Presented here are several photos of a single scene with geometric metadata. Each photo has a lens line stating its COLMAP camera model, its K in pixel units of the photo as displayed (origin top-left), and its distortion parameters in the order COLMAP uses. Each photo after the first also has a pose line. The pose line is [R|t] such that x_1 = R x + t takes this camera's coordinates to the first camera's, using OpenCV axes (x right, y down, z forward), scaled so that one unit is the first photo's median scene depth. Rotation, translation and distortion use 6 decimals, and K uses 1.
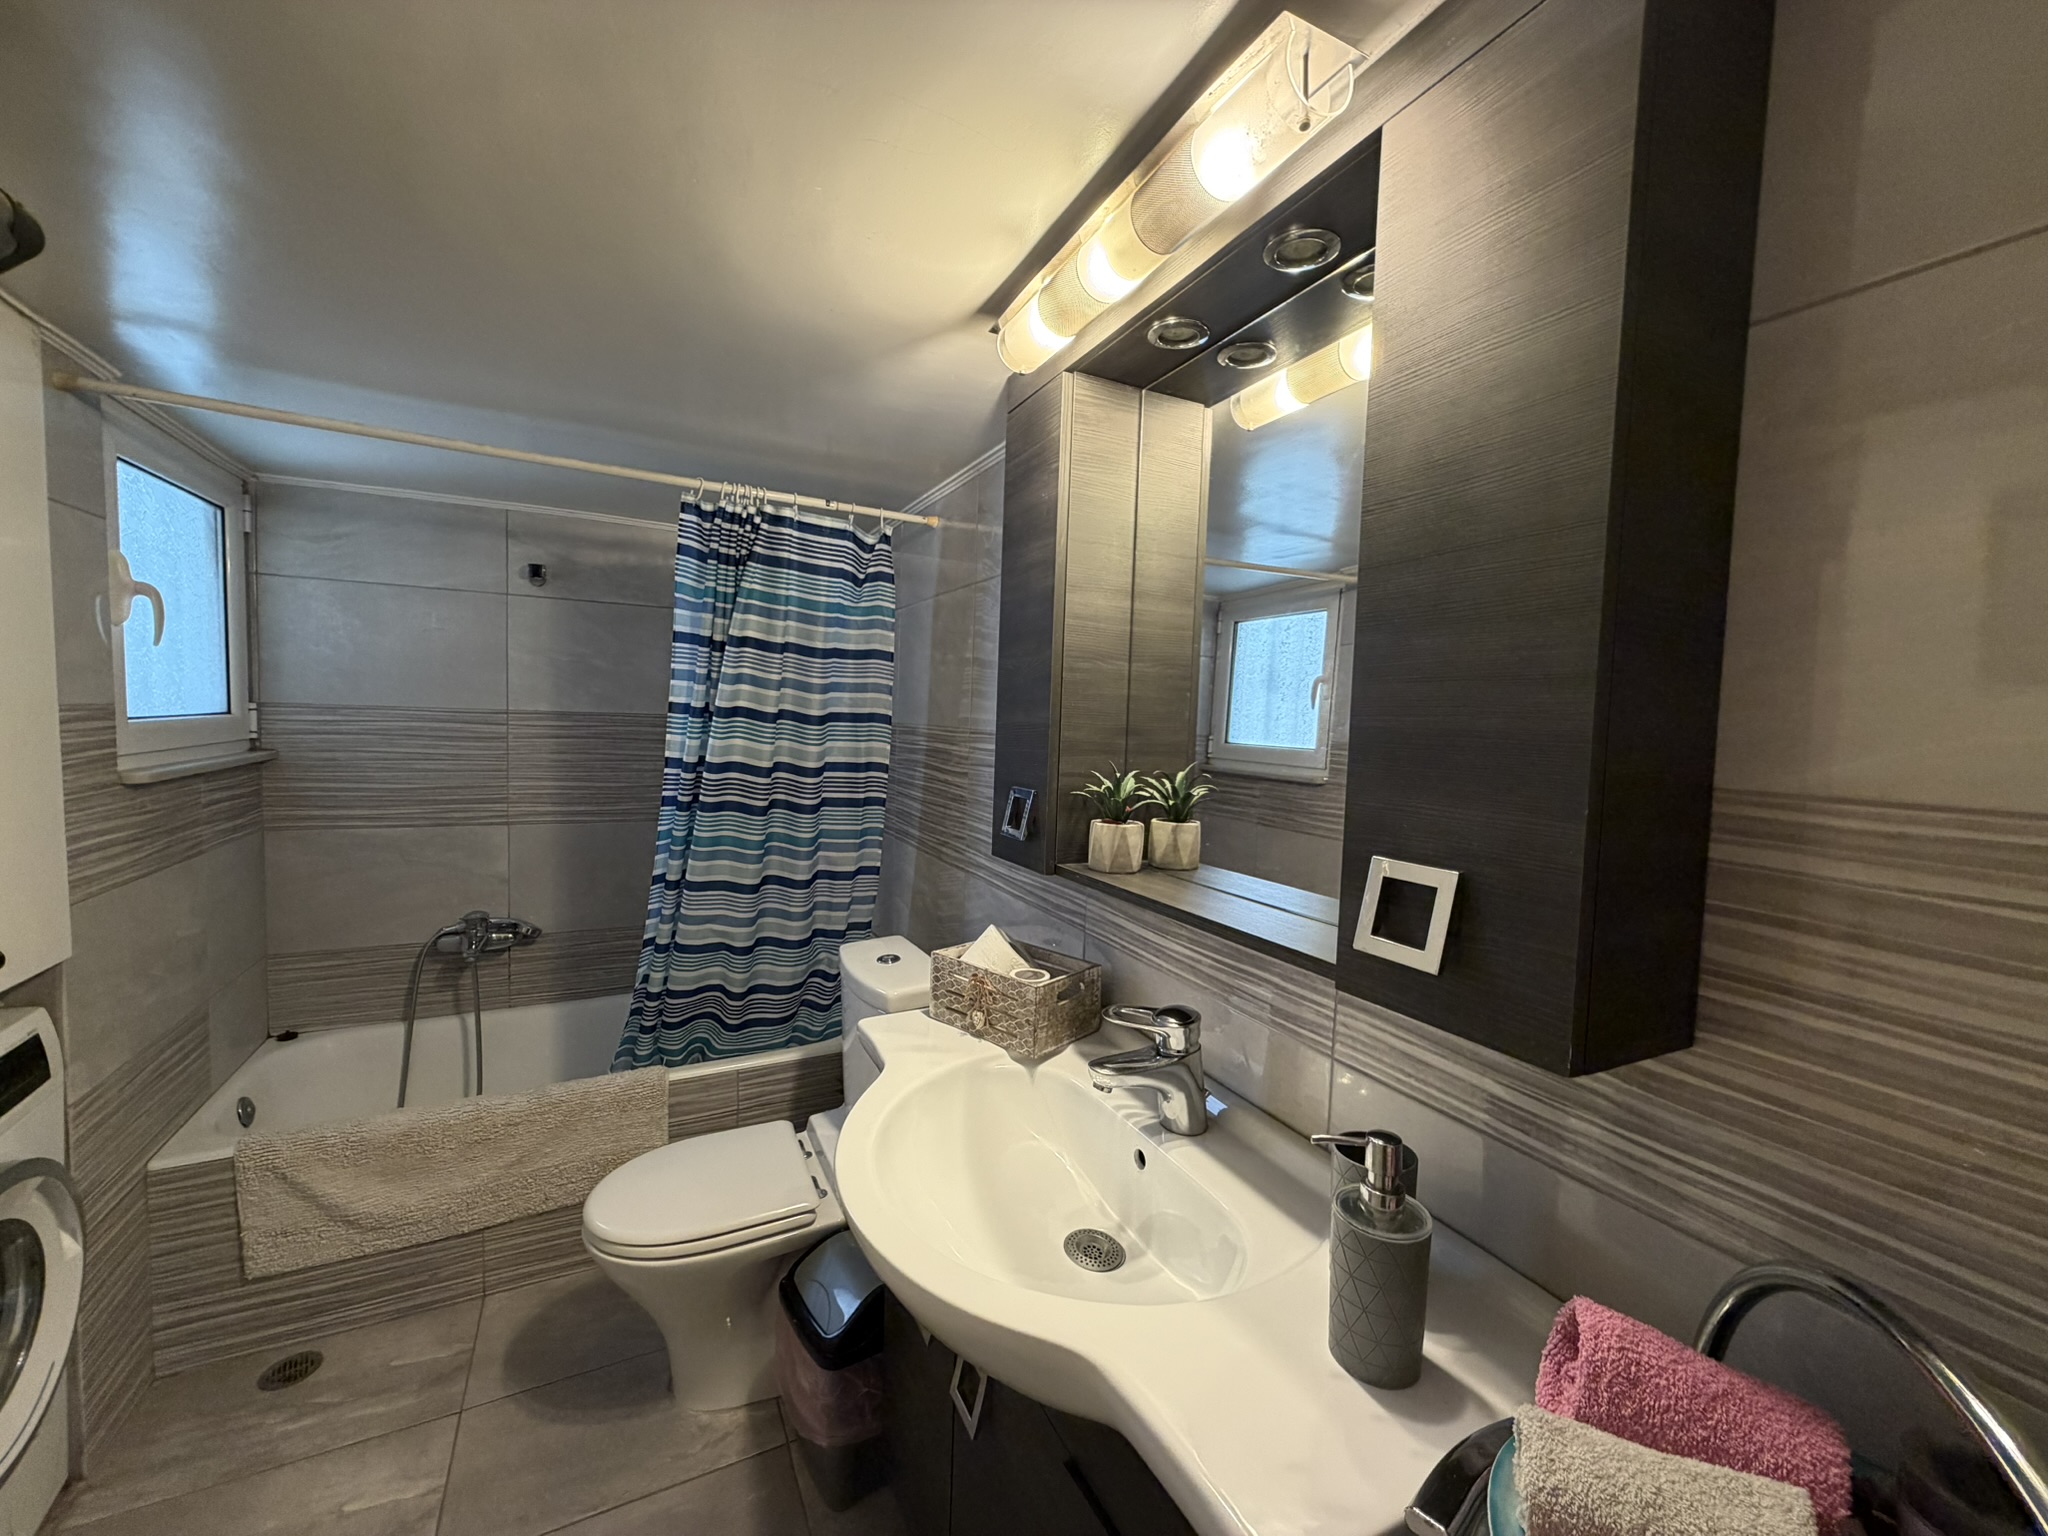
lens RADIAL K [[814.2, 0, 1020.9], [0, 814.2, 767.2], [0, 0, 1]] dist [0.000272, -0.000076]
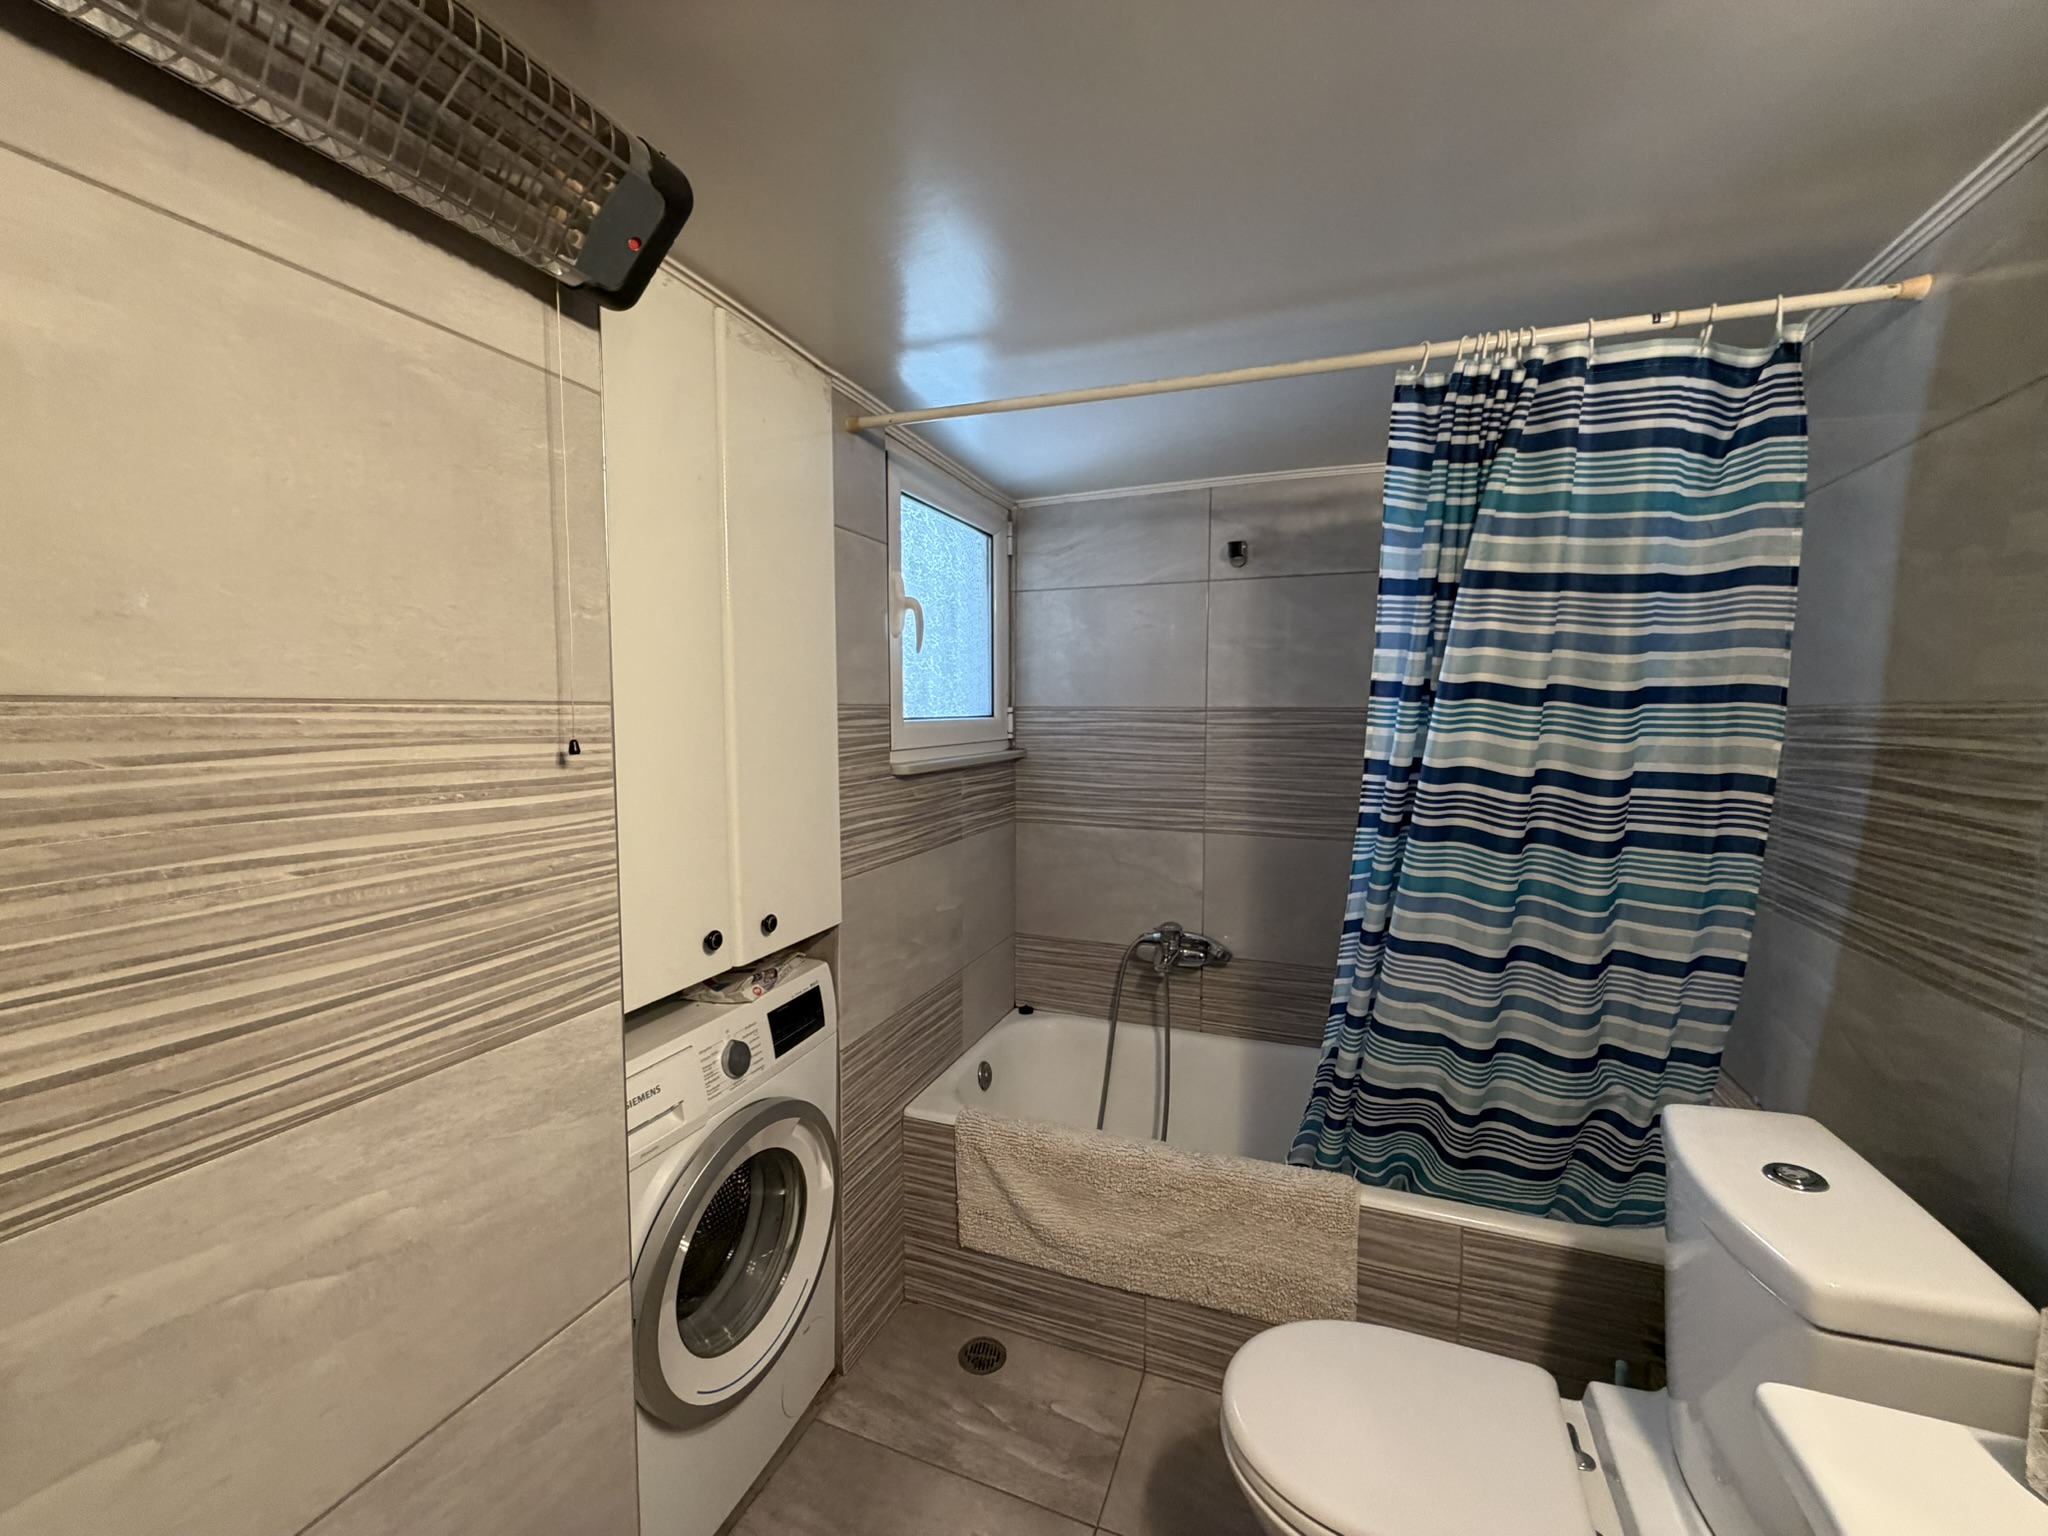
lens RADIAL K [[814.2, 0, 1020.9], [0, 814.2, 767.2], [0, 0, 1]] dist [0.000272, -0.000076]
pose [[0.658929, 0.018724, -0.751972, -0.094757], [-0.028417, 0.999596, -0.000011, 0.003660], [0.751668, 0.021376, 0.659195, 0.292058]]
